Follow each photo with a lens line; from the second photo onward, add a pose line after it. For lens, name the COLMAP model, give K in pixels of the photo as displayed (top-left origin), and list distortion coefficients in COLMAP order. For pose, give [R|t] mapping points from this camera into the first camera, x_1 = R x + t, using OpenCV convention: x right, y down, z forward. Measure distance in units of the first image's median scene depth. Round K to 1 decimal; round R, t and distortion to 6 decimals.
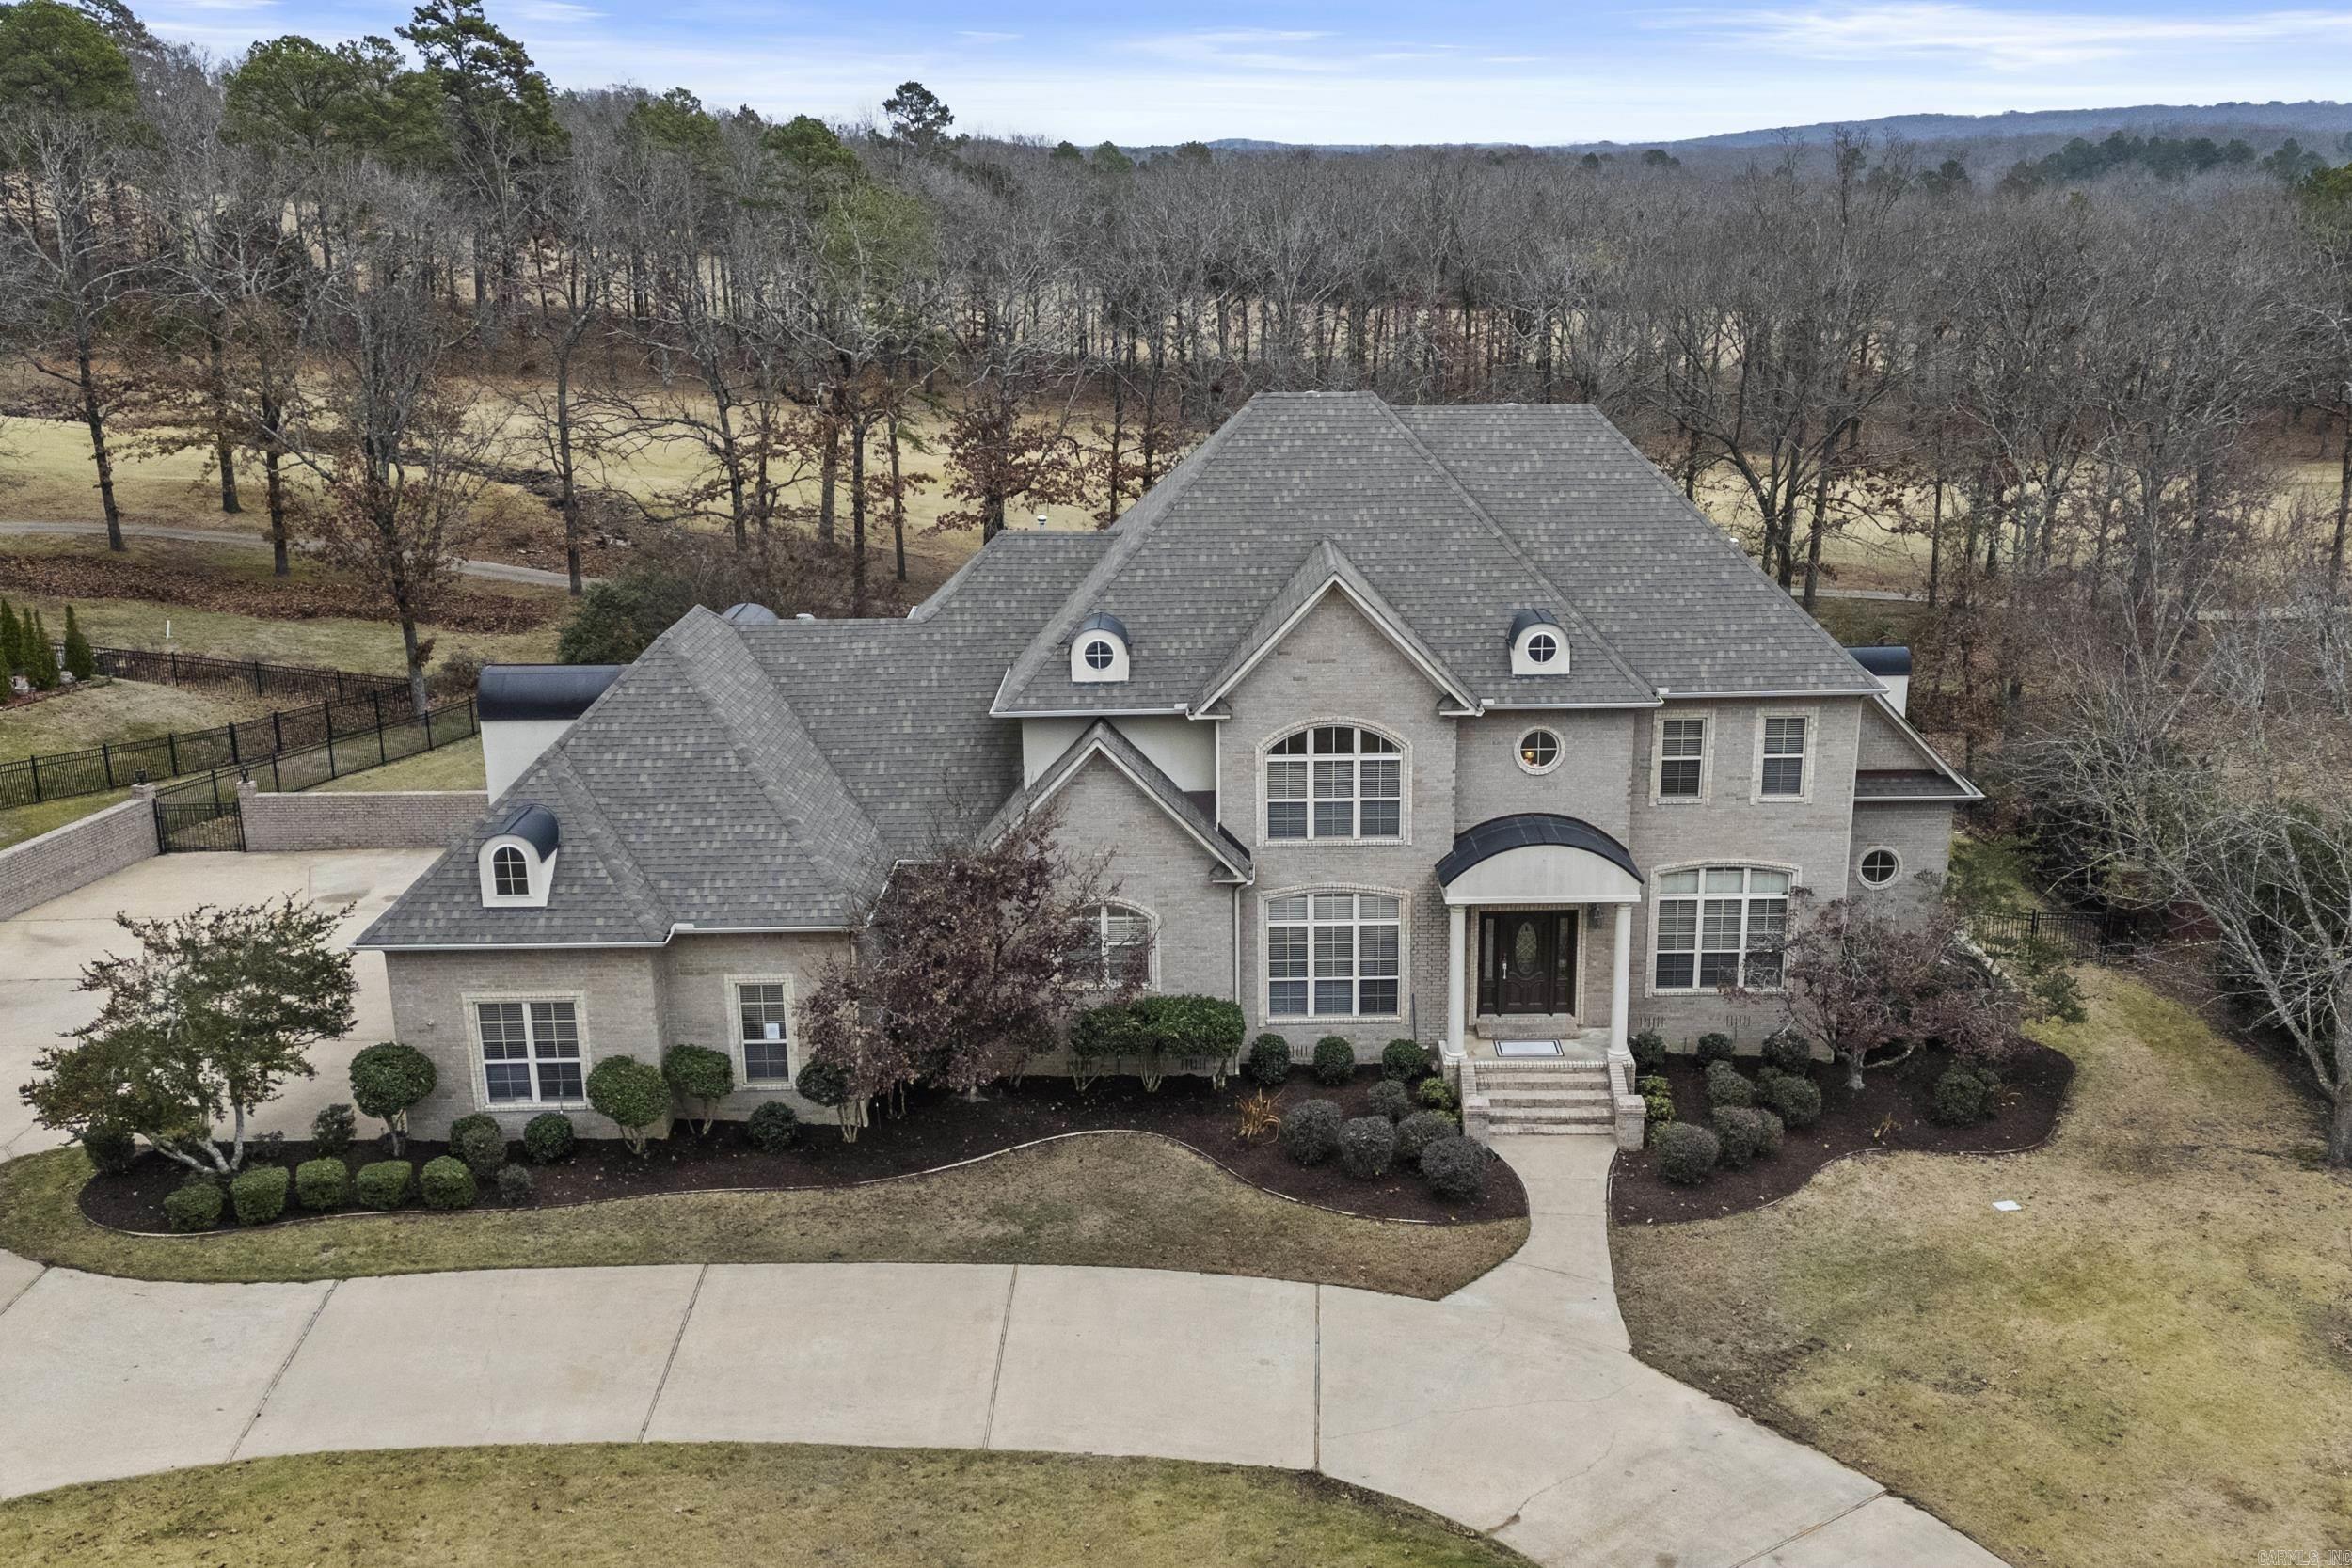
lens RADIAL K [[1870.1, 0, 1215.1], [0, 1870.1, 877.3], [0, 0, 1]] dist [0.059803, -0.023452]
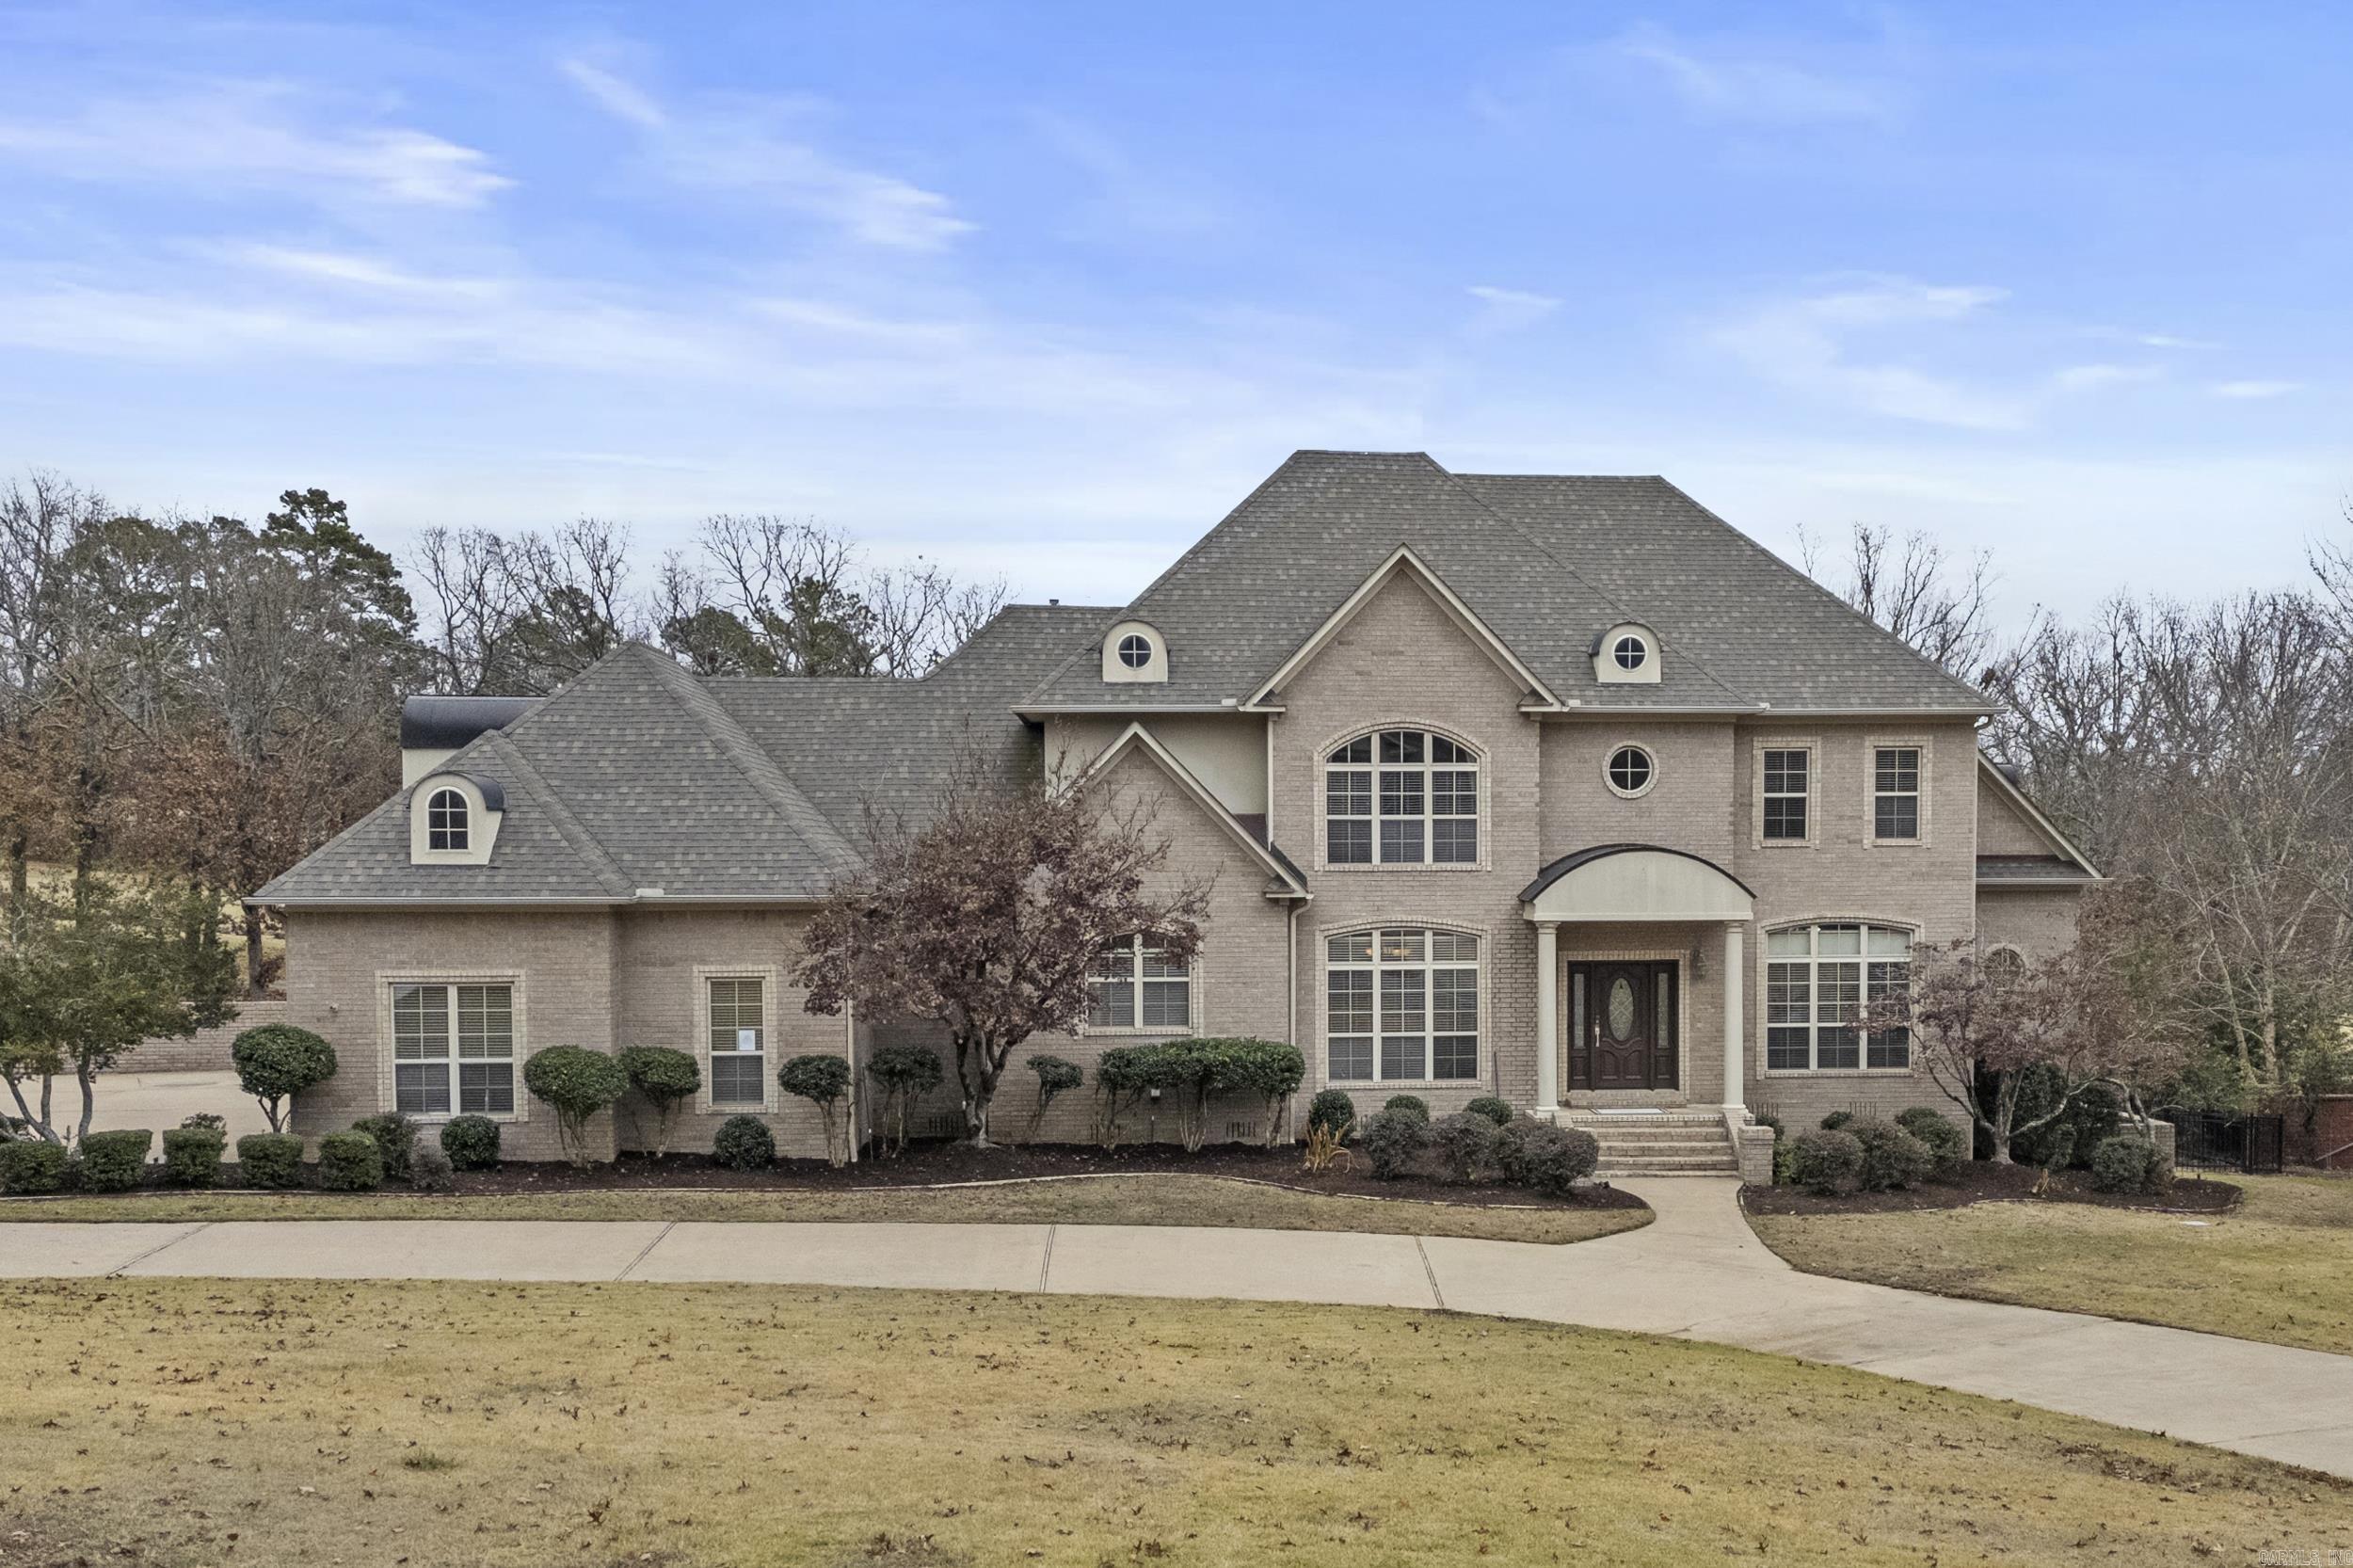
lens RADIAL K [[2199.0, 0, 1313.0], [0, 2199.0, 1078.2], [0, 0, 1]] dist [0.038740, 0.000000]
pose [[0.997392, 0.002807, 0.072126, -0.052546], [0.012531, 0.977336, -0.211321, 0.297772], [-0.071084, 0.211674, 0.974752, 0.024935]]
